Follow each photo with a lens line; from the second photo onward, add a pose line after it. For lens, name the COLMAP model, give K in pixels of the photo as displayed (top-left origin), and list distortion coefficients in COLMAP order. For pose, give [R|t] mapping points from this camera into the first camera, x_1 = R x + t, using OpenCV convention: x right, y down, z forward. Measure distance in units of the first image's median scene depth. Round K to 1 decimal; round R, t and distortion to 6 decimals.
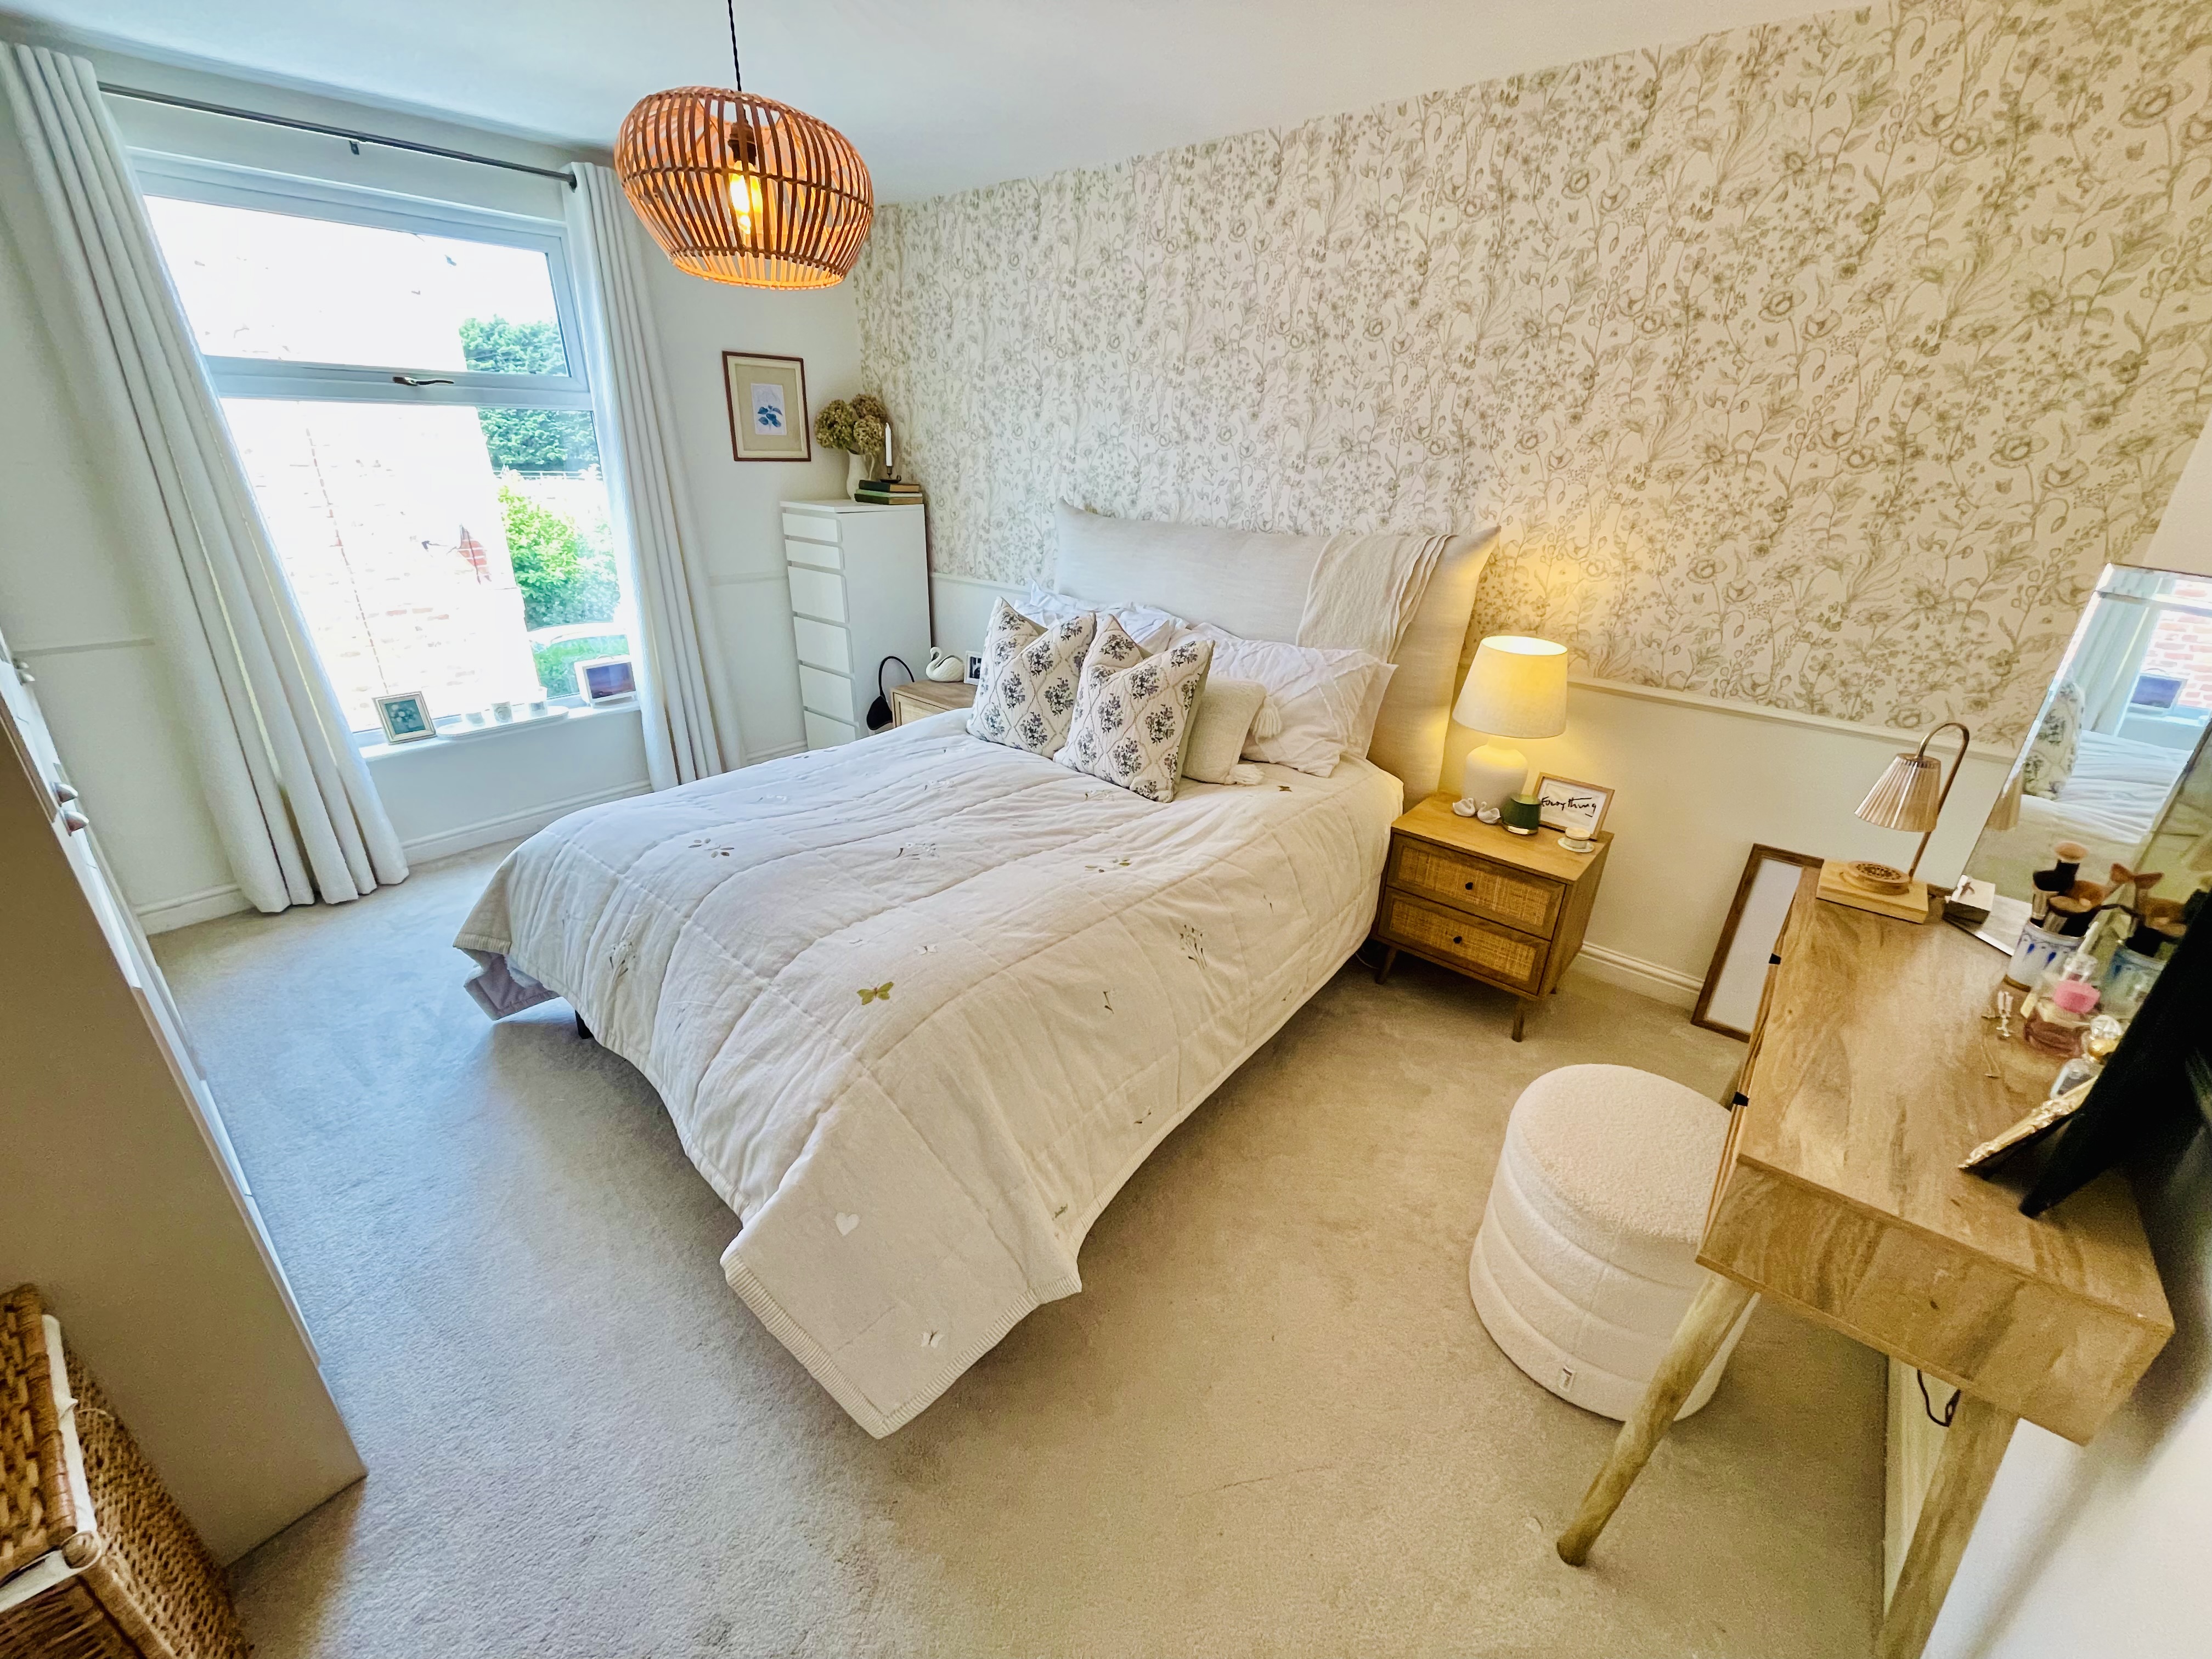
lens RADIAL K [[884.4, 0, 1103.5], [0, 884.4, 829.1], [0, 0, 1]] dist [-0.009843, 0.000579]
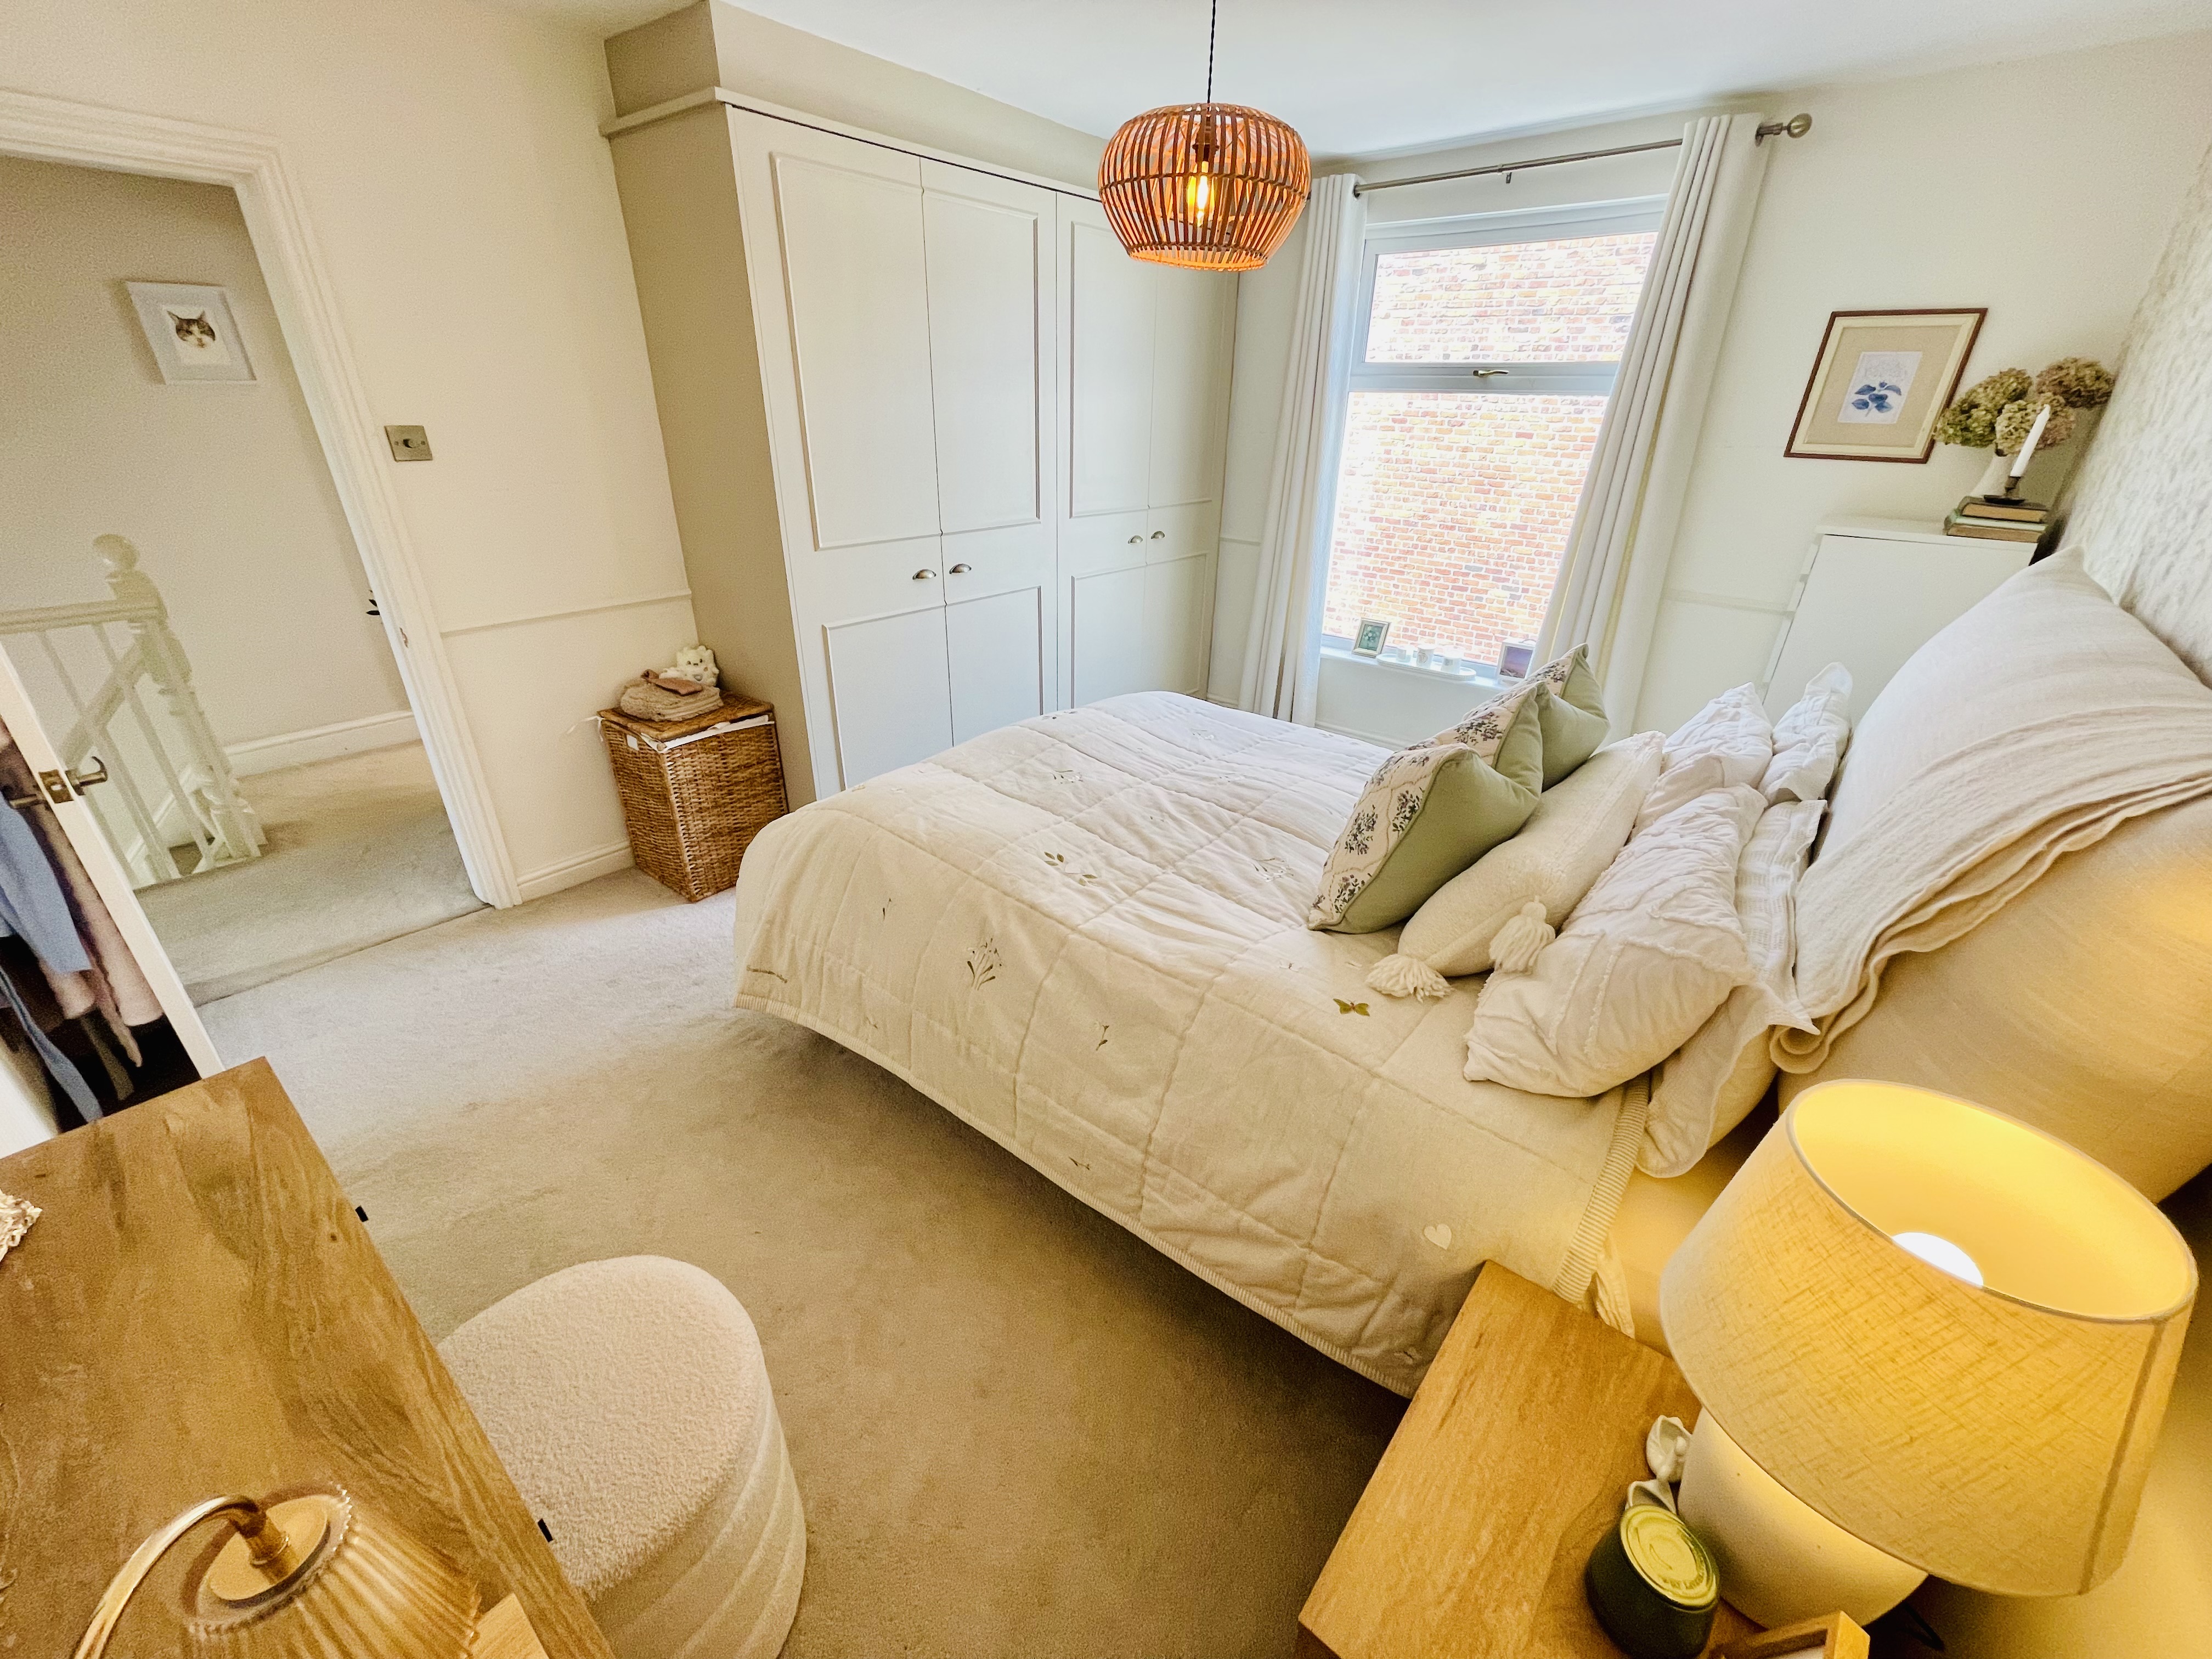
lens RADIAL K [[884.4, 0, 1103.5], [0, 884.4, 829.1], [0, 0, 1]] dist [-0.009843, 0.000579]
pose [[0.003179, 0.411973, -0.911190, 0.695368], [-0.418076, 0.828287, 0.373032, -0.295672], [0.908406, 0.379761, 0.174869, 0.717839]]
